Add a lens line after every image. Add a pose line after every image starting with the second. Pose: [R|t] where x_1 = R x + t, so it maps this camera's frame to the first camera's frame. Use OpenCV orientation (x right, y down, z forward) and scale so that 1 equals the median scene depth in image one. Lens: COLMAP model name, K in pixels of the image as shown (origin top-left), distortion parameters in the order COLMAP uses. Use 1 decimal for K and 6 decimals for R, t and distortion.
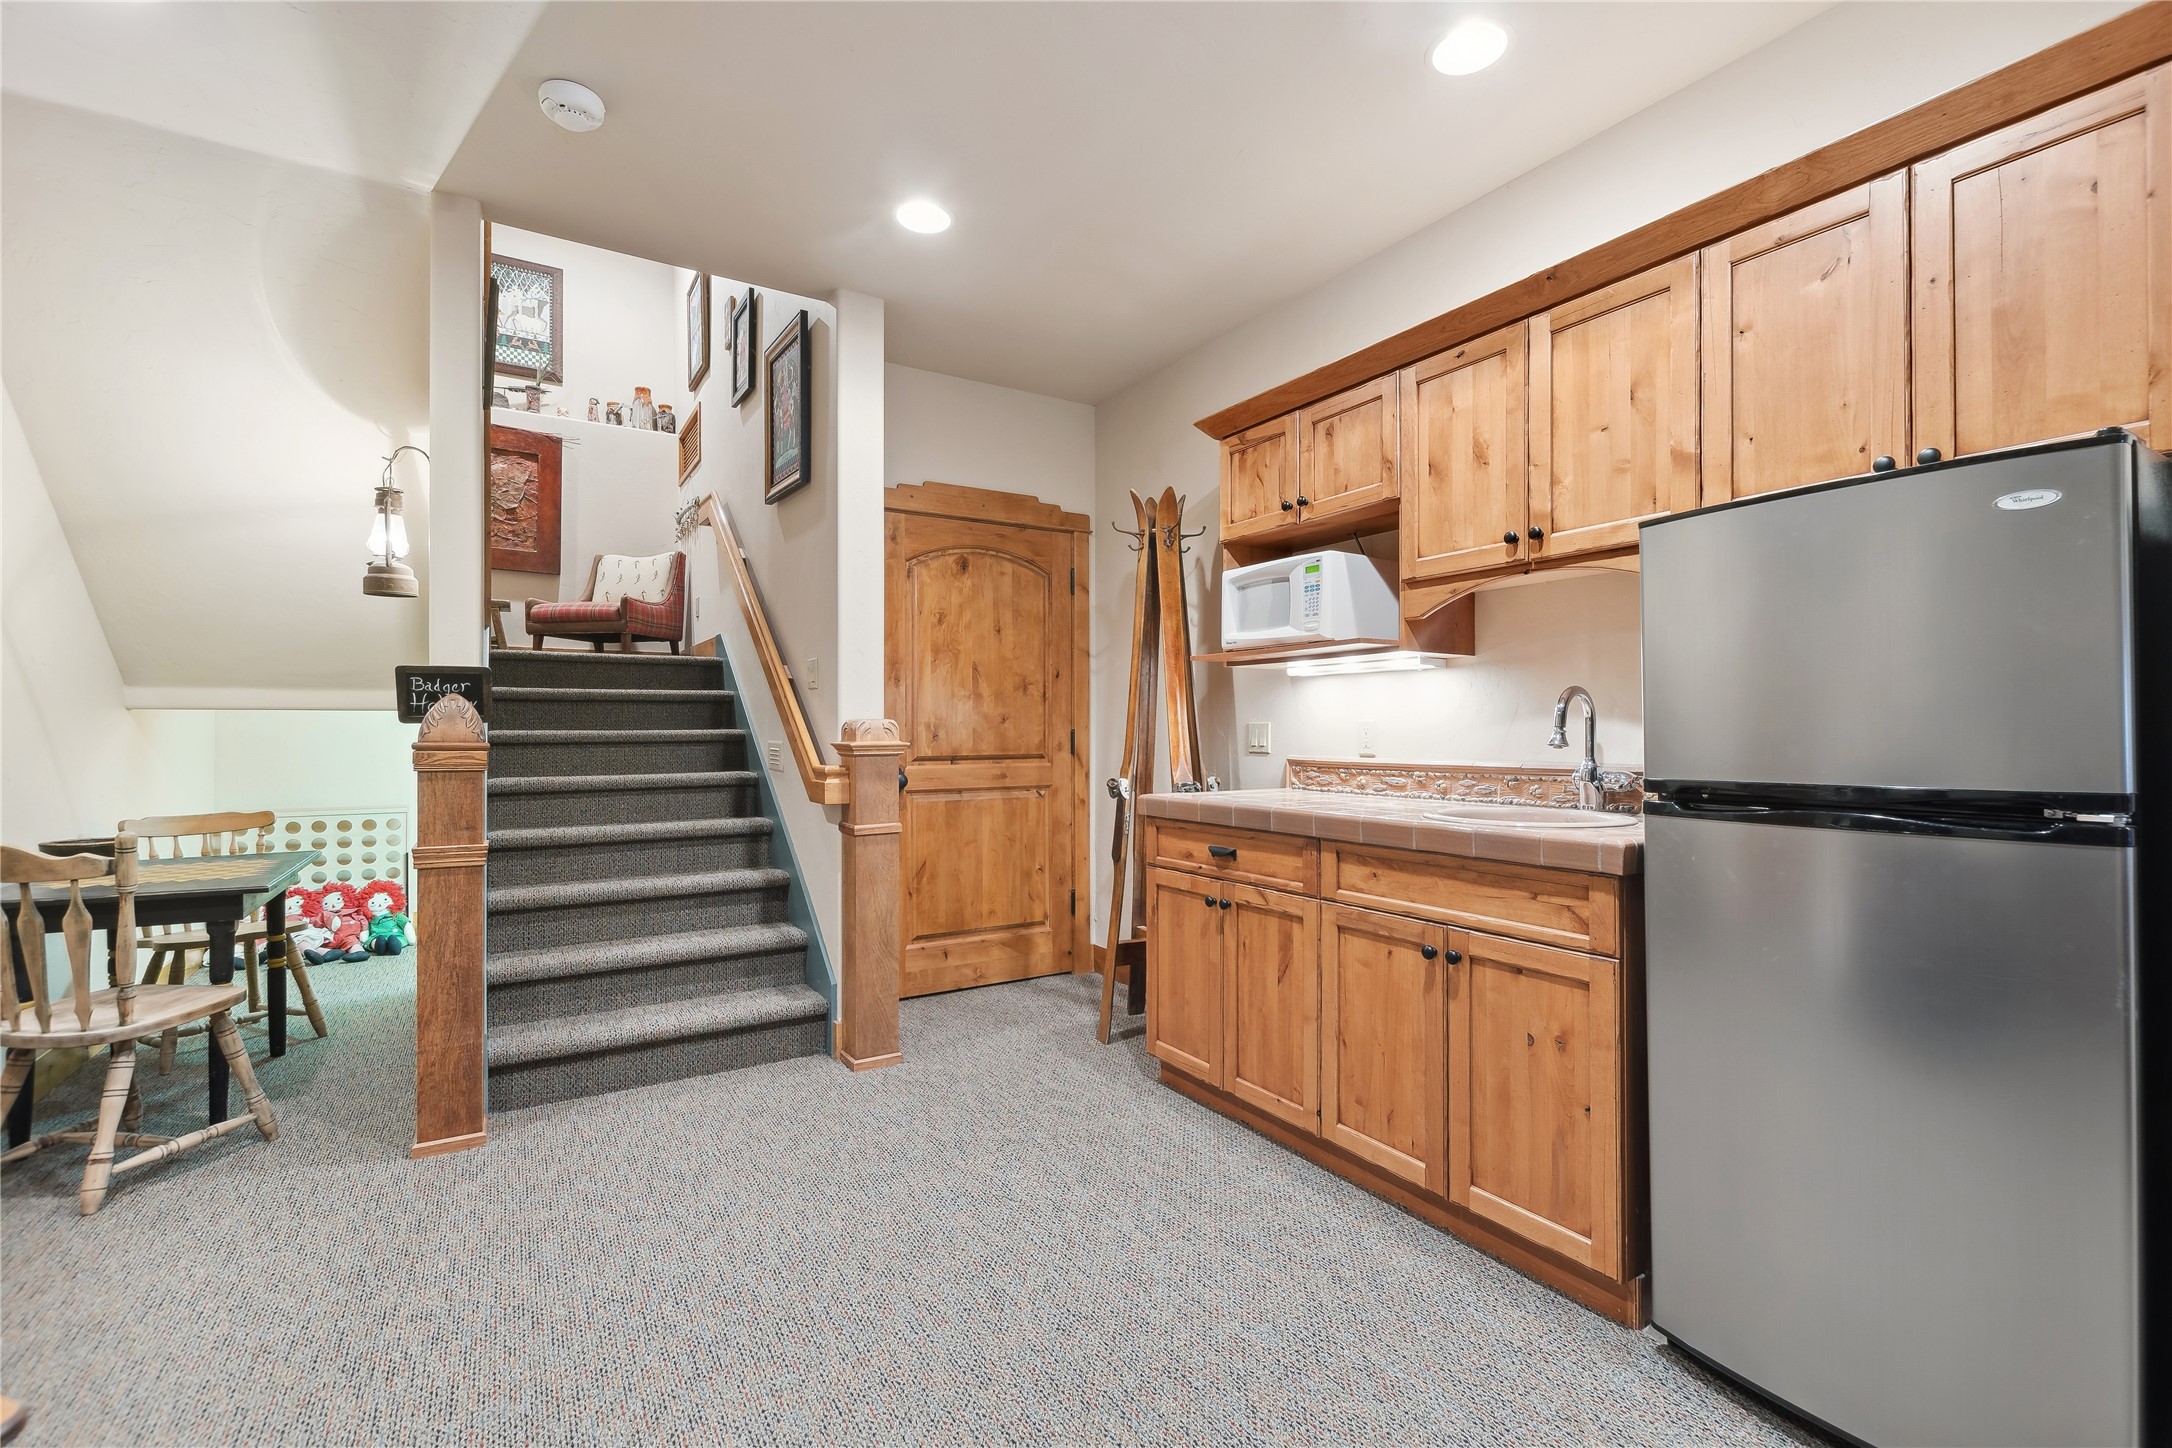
lens RADIAL K [[958.4, 0, 1081.8], [0, 958.4, 724.9], [0, 0, 1]] dist [0.002210, -0.000660]
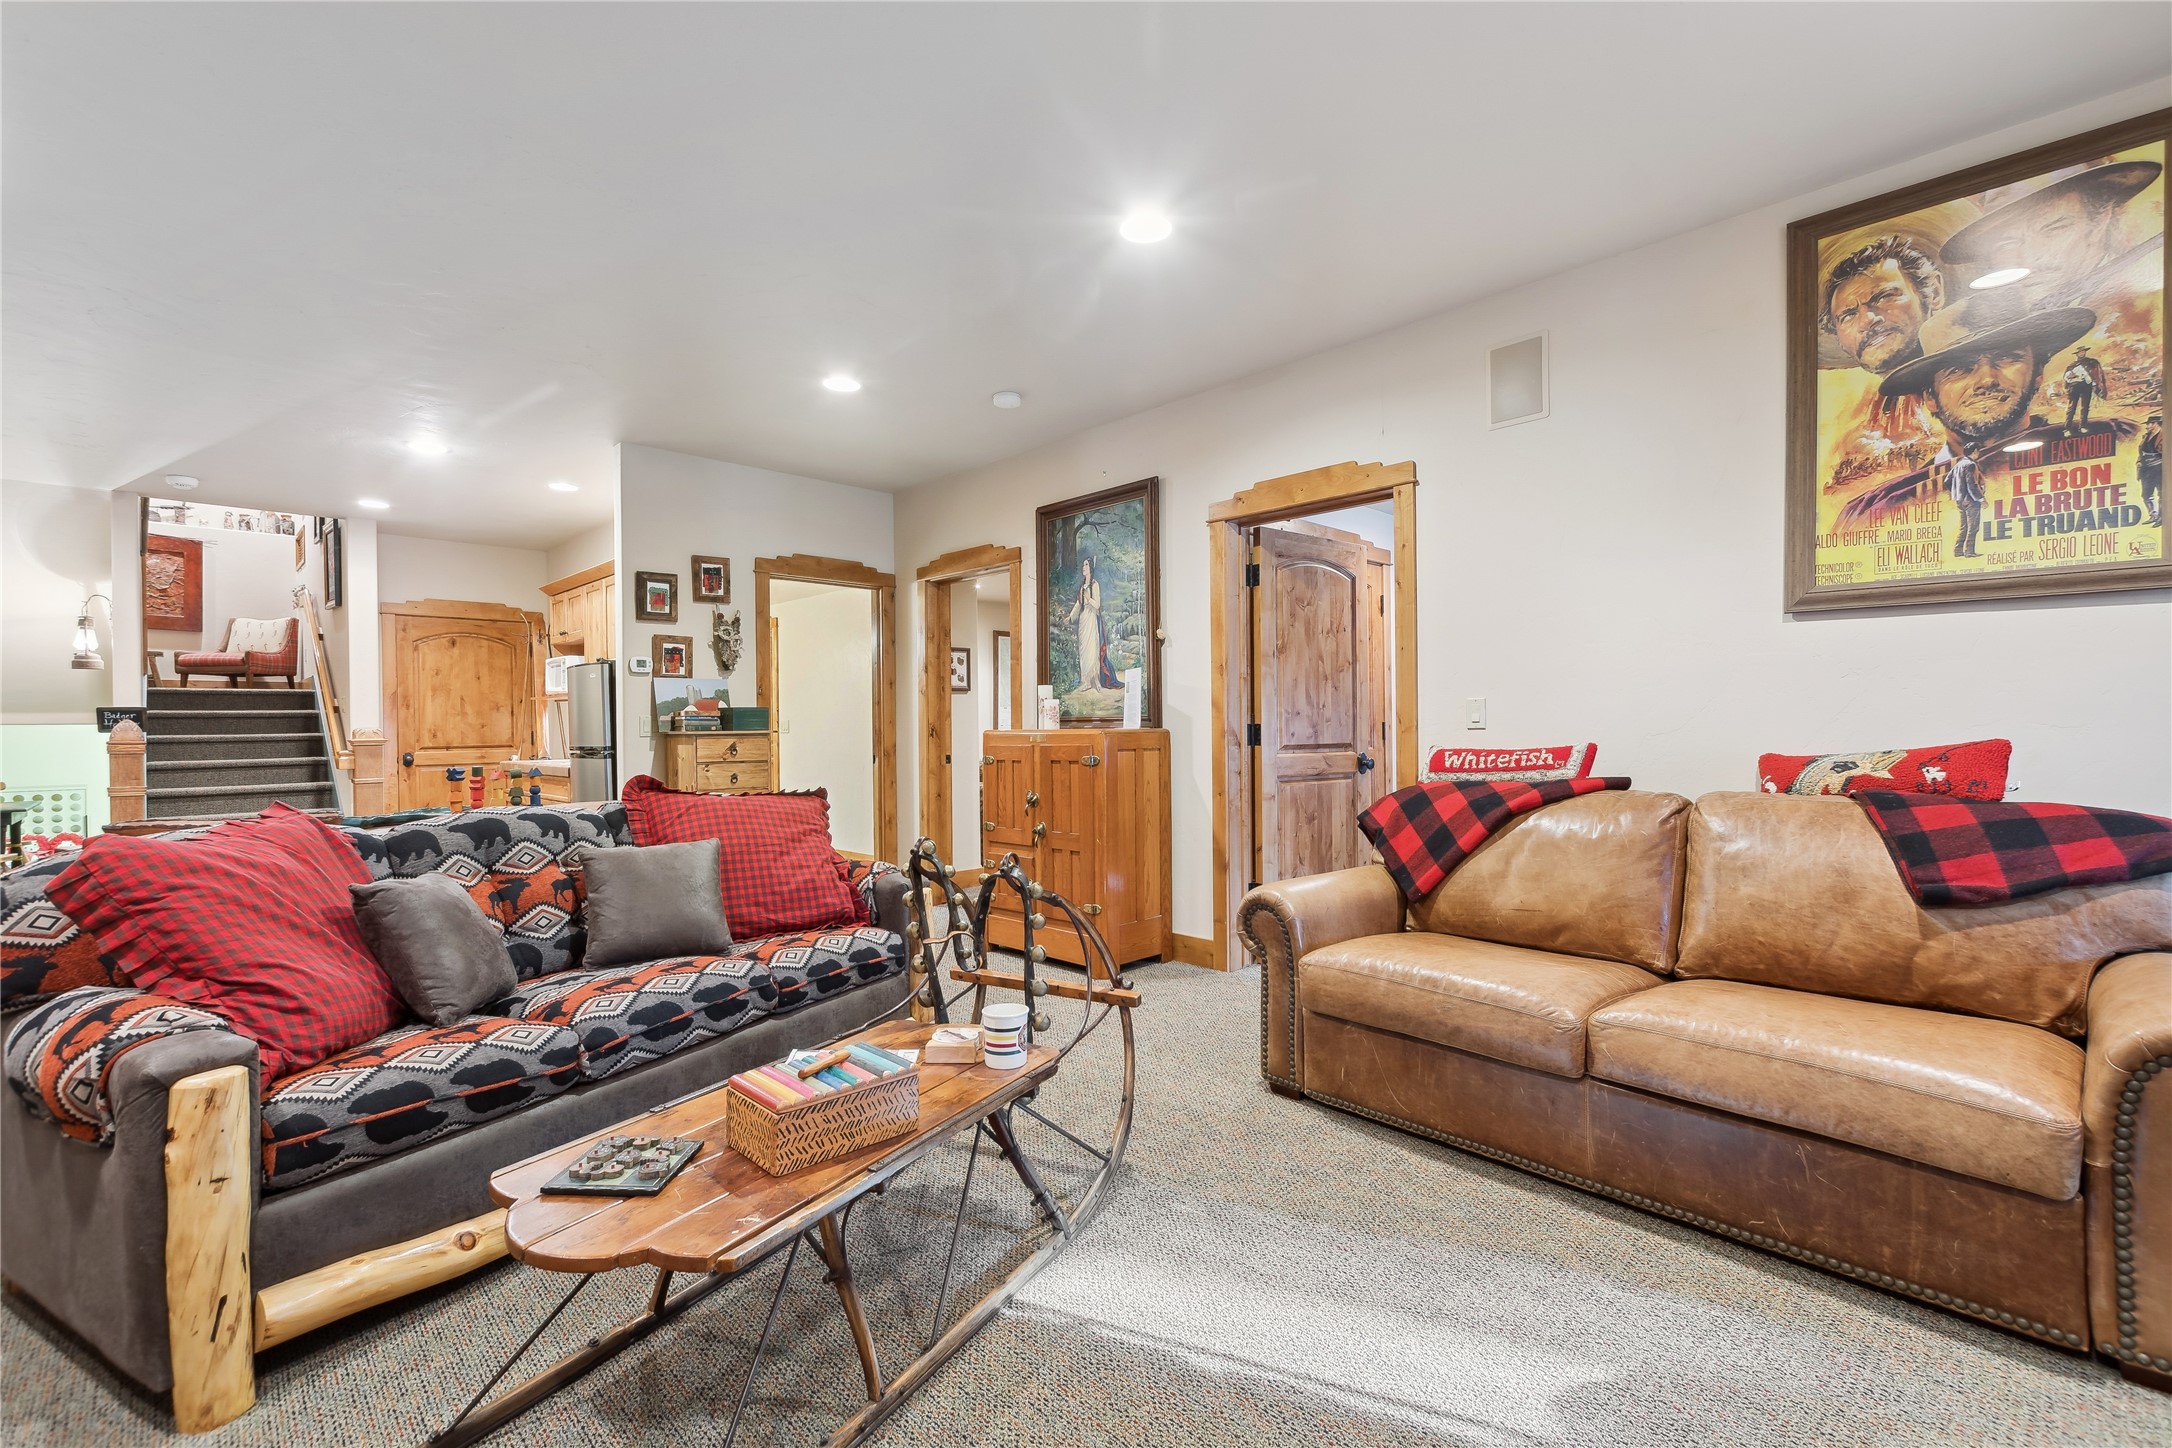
lens RADIAL K [[958.4, 0, 1092.2], [0, 958.4, 728.1], [0, 0, 1]] dist [0.002210, -0.000660]
pose [[0.975563, -0.010544, 0.219469, 0.646972], [0.009268, 0.999934, 0.006841, -0.003897], [-0.219526, -0.004639, 0.975596, -1.033981]]
